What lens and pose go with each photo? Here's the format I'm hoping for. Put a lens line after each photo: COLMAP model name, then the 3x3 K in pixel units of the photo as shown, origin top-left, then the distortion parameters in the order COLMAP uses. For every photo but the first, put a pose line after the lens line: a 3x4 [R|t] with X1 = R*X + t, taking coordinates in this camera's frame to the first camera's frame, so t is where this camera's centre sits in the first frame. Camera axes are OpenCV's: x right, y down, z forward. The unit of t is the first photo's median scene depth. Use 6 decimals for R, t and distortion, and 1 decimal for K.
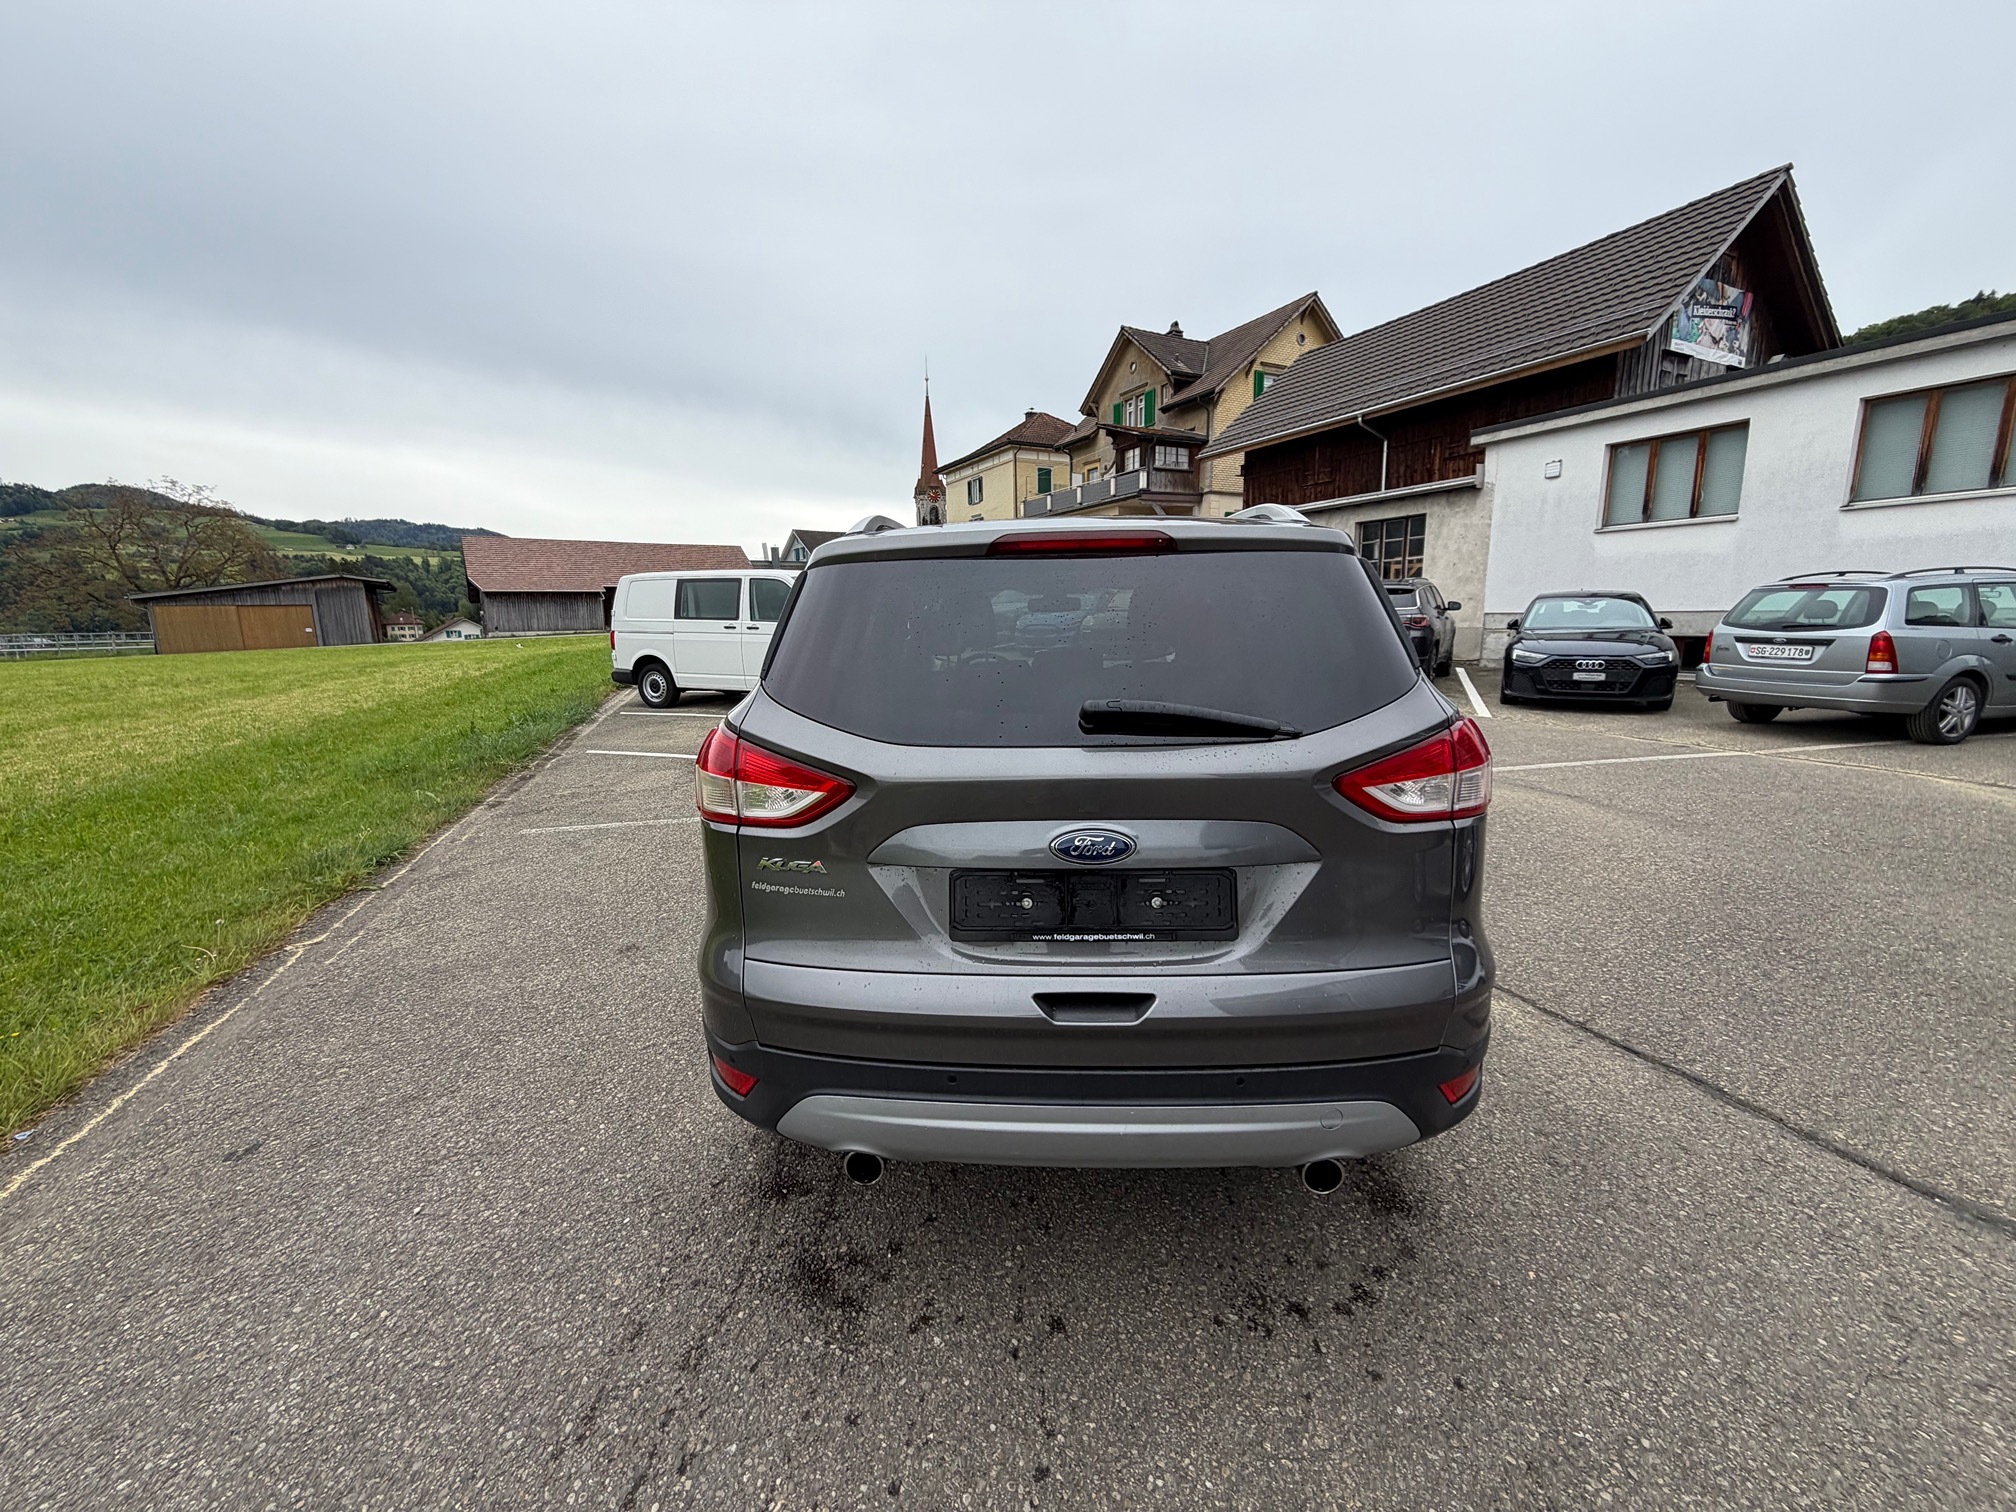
lens RADIAL K [[801.2, 0, 998.0], [0, 801.2, 748.8], [0, 0, 1]] dist [-0.000739, -0.000016]
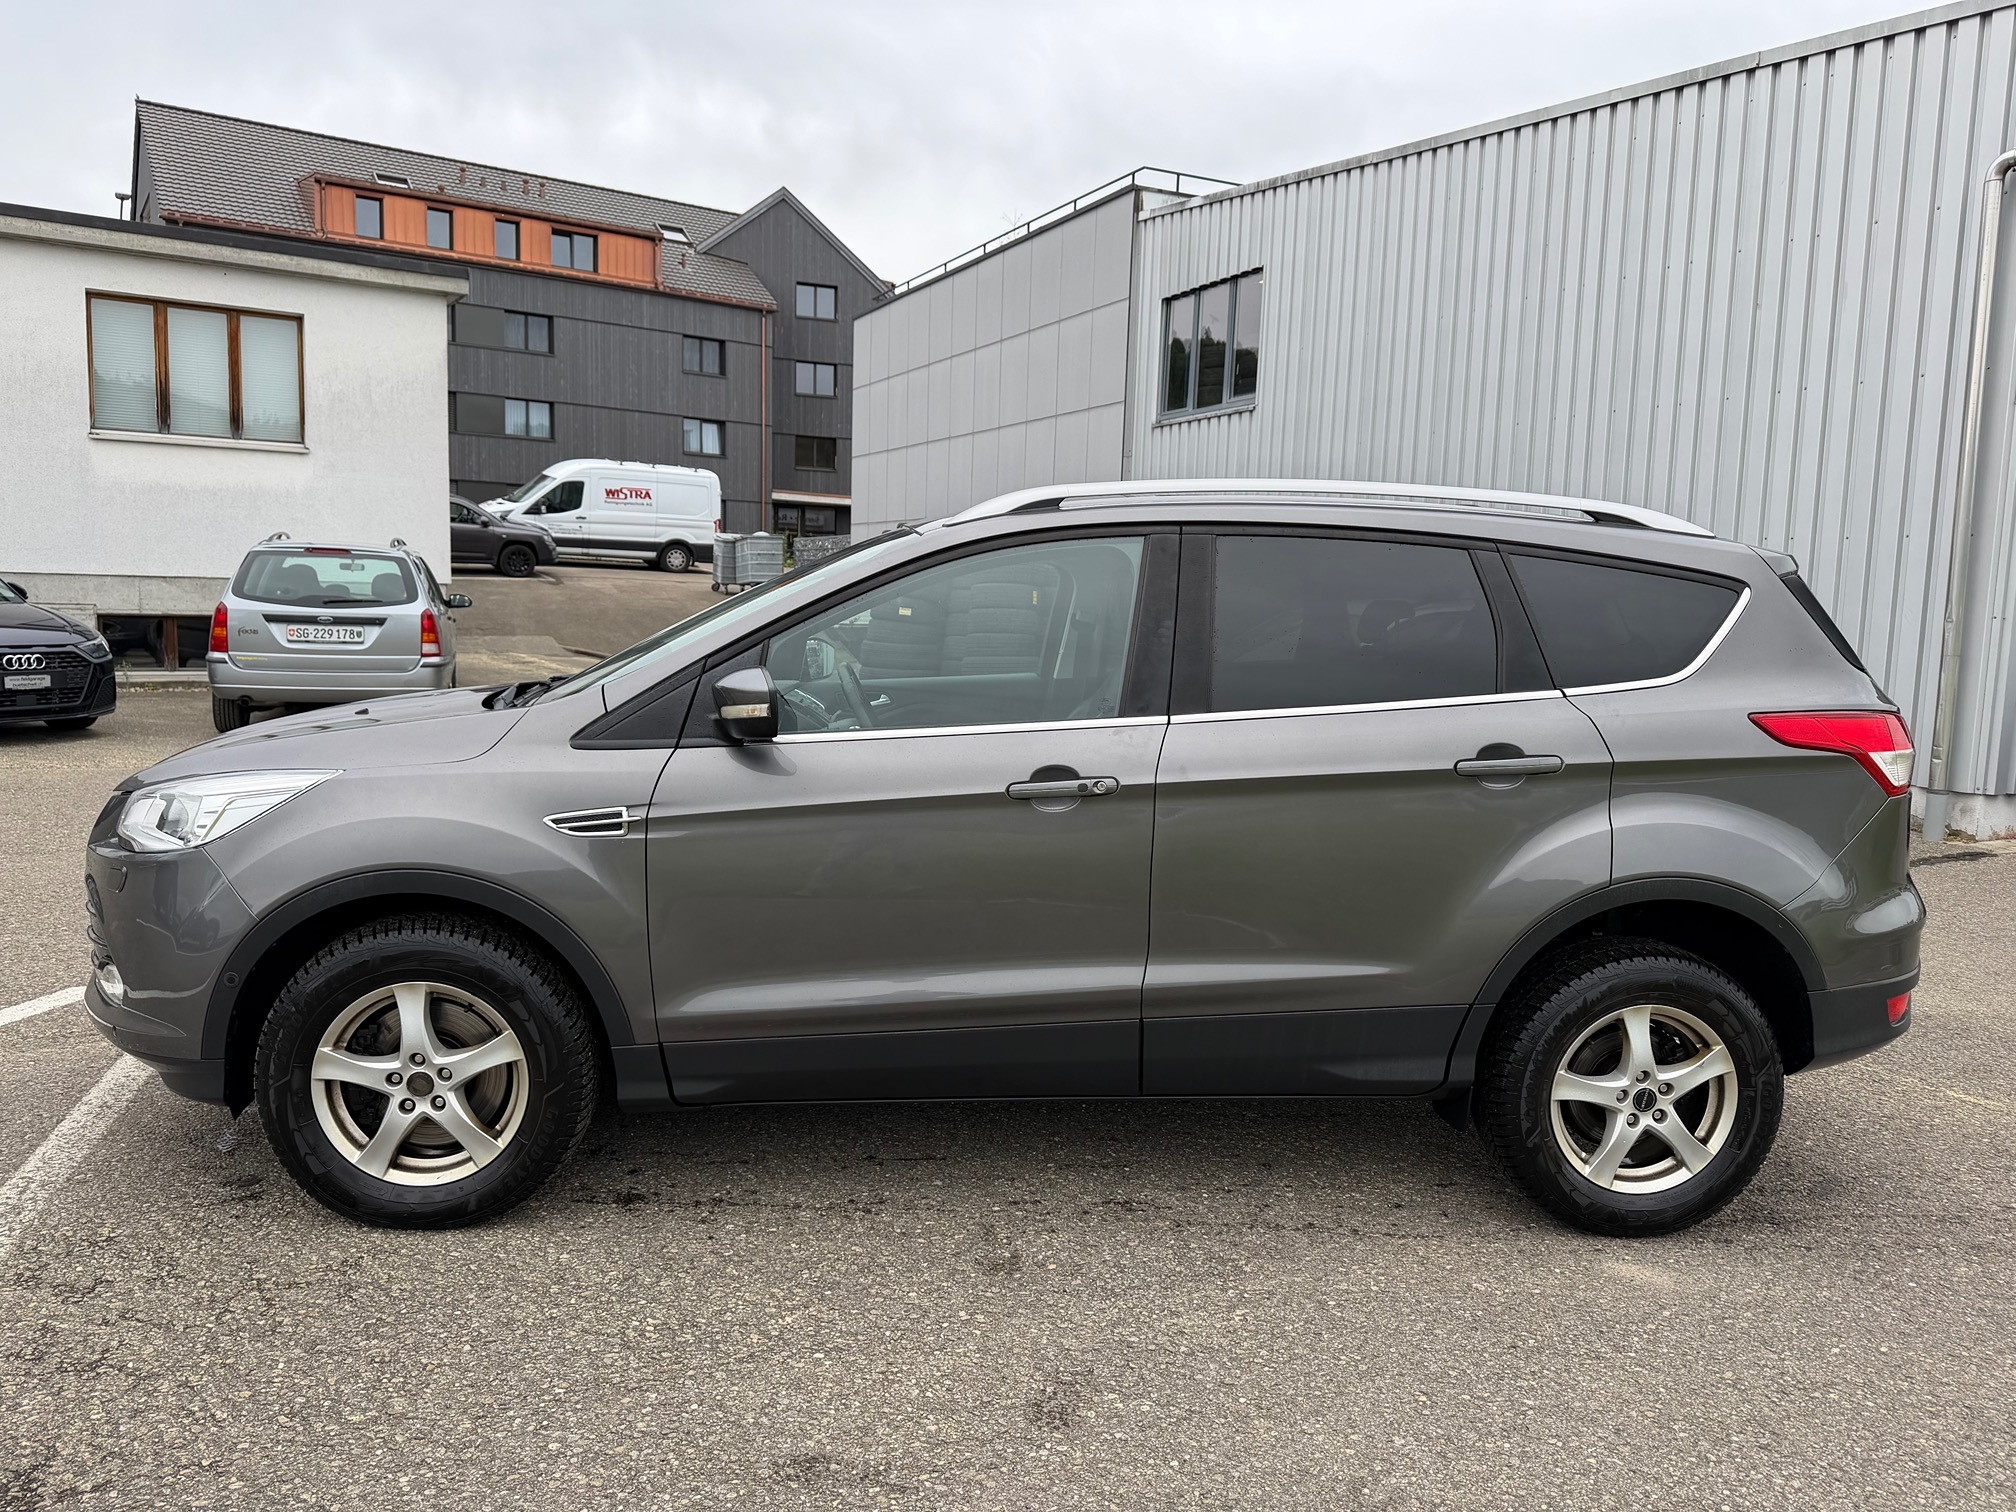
lens RADIAL K [[1412.5, 0, 1007.1], [0, 1412.5, 760.8], [0, 0, 1]] dist [-0.013056, -0.005774]
pose [[-0.139930, -0.104544, 0.984627, -0.211801], [0.131552, 0.983632, 0.123133, -0.037112], [-0.981384, 0.146759, -0.123887, 0.245069]]
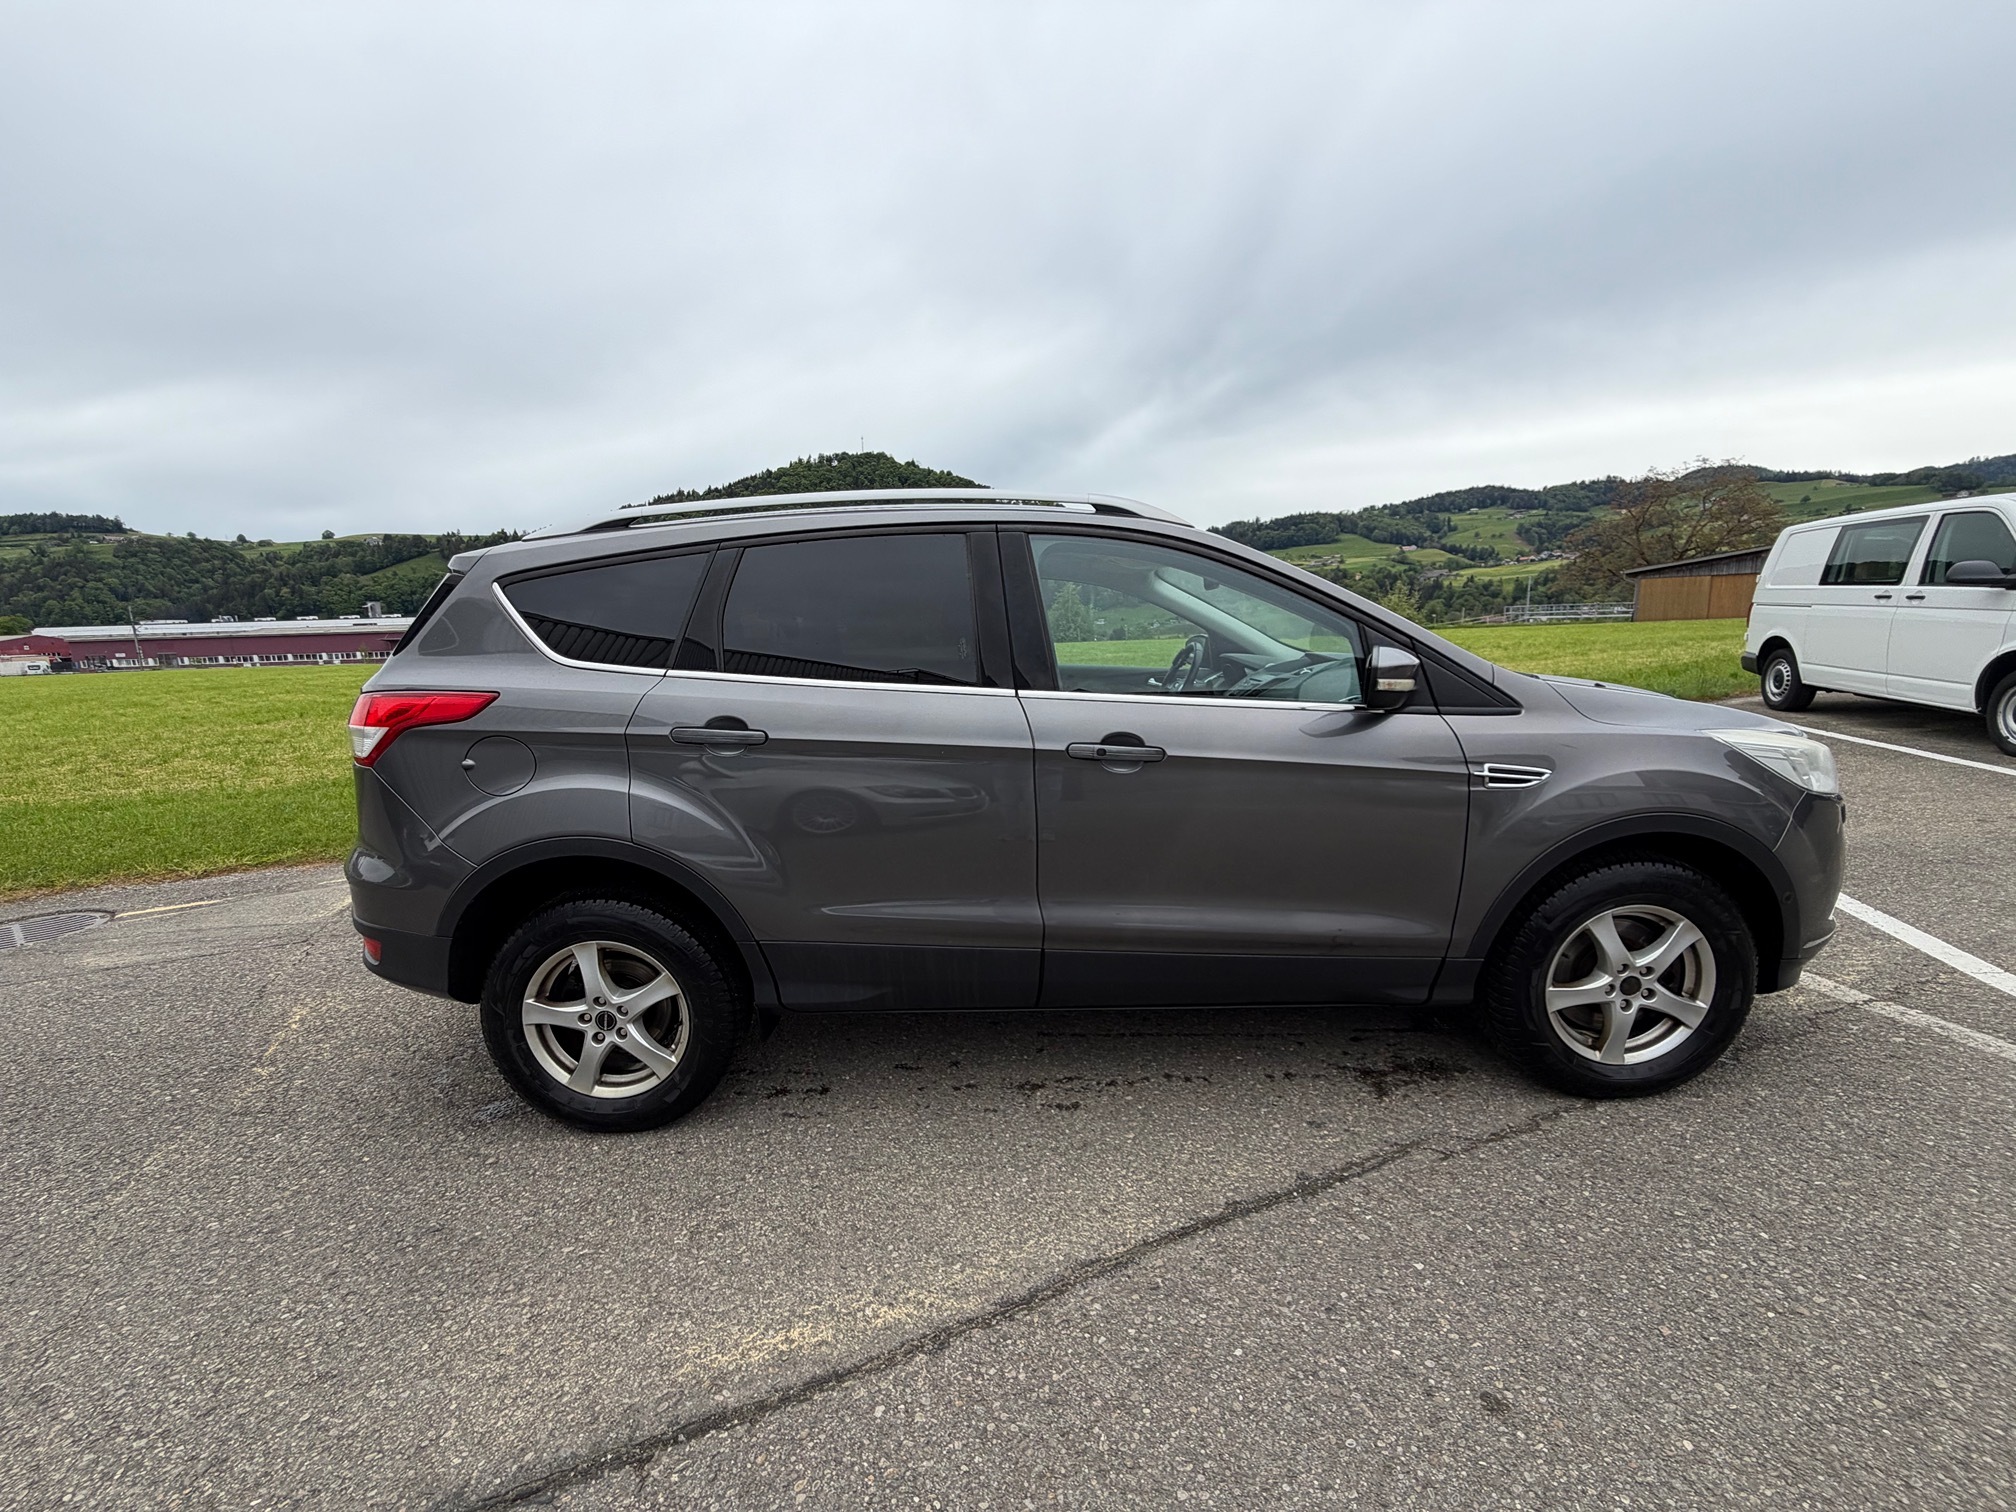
lens RADIAL K [[801.2, 0, 1002.4], [0, 801.2, 756.0], [0, 0, 1]] dist [-0.000739, -0.000016]
pose [[0.051526, 0.180978, -0.982137, 0.182594], [-0.134305, 0.975765, 0.172758, -0.028934], [0.989600, 0.123004, 0.074583, 0.181423]]
